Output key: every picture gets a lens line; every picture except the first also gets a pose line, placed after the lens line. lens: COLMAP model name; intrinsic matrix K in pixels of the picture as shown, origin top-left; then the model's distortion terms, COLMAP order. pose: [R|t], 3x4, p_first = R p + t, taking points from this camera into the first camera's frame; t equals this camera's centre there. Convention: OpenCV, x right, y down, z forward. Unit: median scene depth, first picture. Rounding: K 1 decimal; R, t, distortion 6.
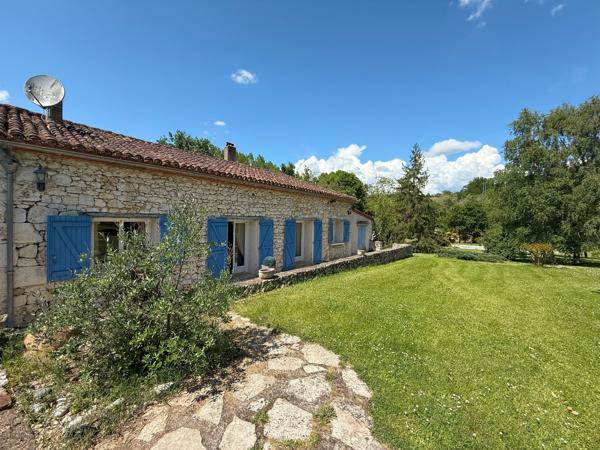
lens RADIAL K [[239.6, 0, 300.0], [0, 239.6, 225.0], [0, 0, 1]] dist [0.000357, 0.000212]
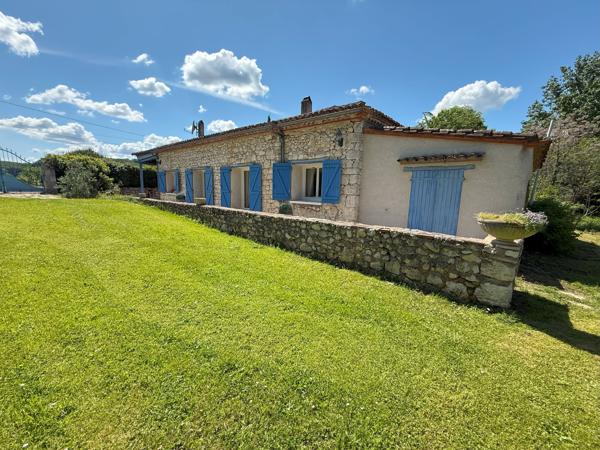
lens RADIAL K [[239.6, 0, 300.0], [0, 239.6, 225.0], [0, 0, 1]] dist [0.000357, 0.000212]
pose [[-0.015689, 0.120970, -0.992532, 1.055500], [-0.049667, 0.991335, 0.121609, 0.088217], [0.998643, 0.051204, -0.009544, 1.397544]]
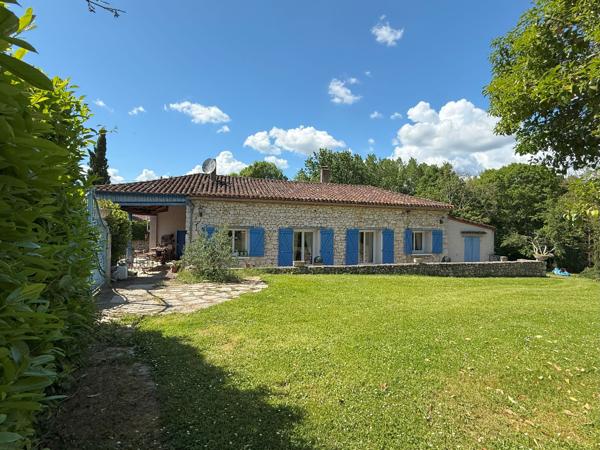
lens RADIAL K [[275.9, 0, 300.0], [0, 275.9, 225.0], [0, 0, 1]] dist [-0.002327, -0.000273]
pose [[0.824082, -0.019284, -0.566143, 0.537332], [-0.008313, 0.998901, -0.046125, 0.022314], [0.566410, 0.042717, 0.823016, -0.279290]]
